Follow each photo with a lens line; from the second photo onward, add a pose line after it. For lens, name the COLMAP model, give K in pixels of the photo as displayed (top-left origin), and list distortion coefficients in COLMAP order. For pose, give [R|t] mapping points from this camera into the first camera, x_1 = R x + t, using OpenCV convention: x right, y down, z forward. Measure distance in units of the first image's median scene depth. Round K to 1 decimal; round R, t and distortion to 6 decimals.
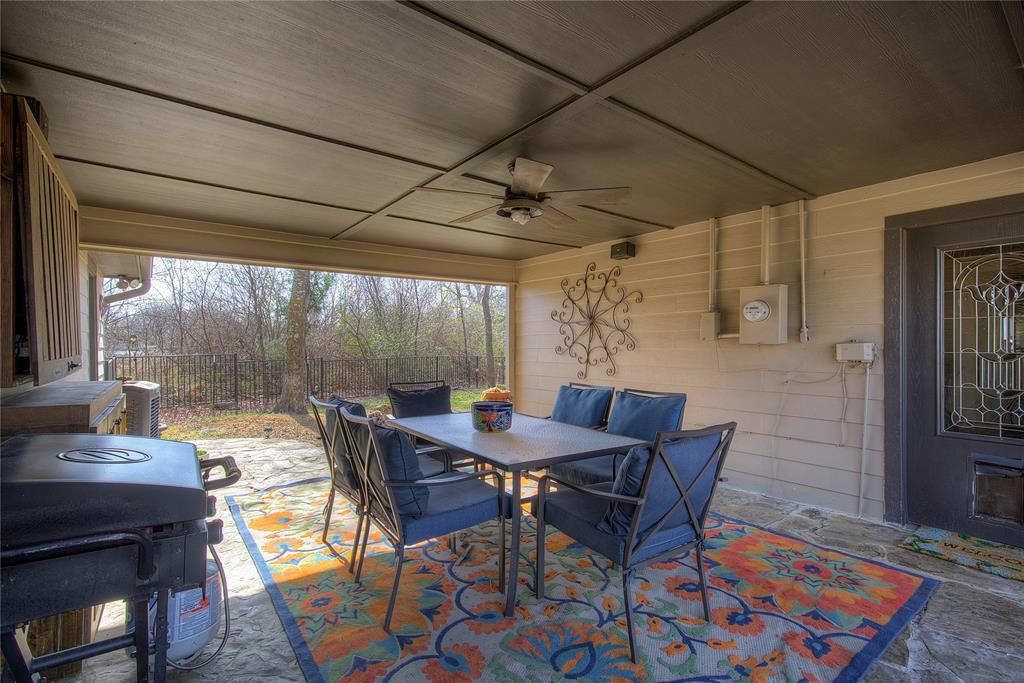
lens RADIAL K [[461.2, 0, 518.3], [0, 461.2, 343.9], [0, 0, 1]] dist [0.001857, -0.000165]
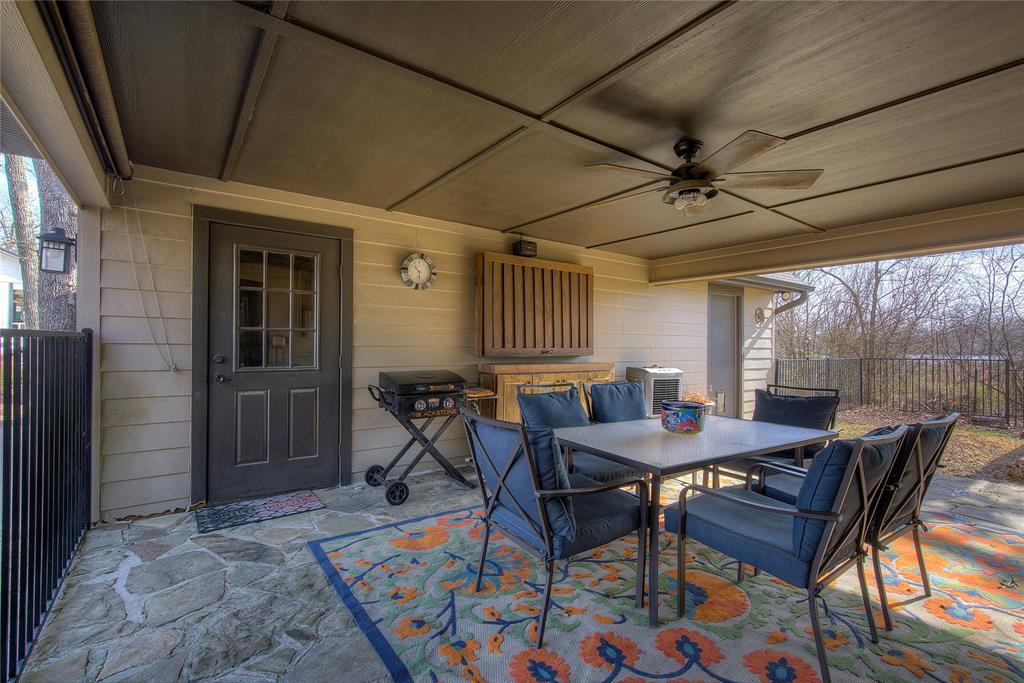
lens RADIAL K [[461.2, 0, 518.3], [0, 461.2, 343.9], [0, 0, 1]] dist [0.001857, -0.000165]
pose [[-0.019729, -0.007558, -0.999777, 1.131781], [0.000286, 0.999971, -0.007565, 0.017843], [0.999805, -0.000436, -0.019726, 0.848024]]
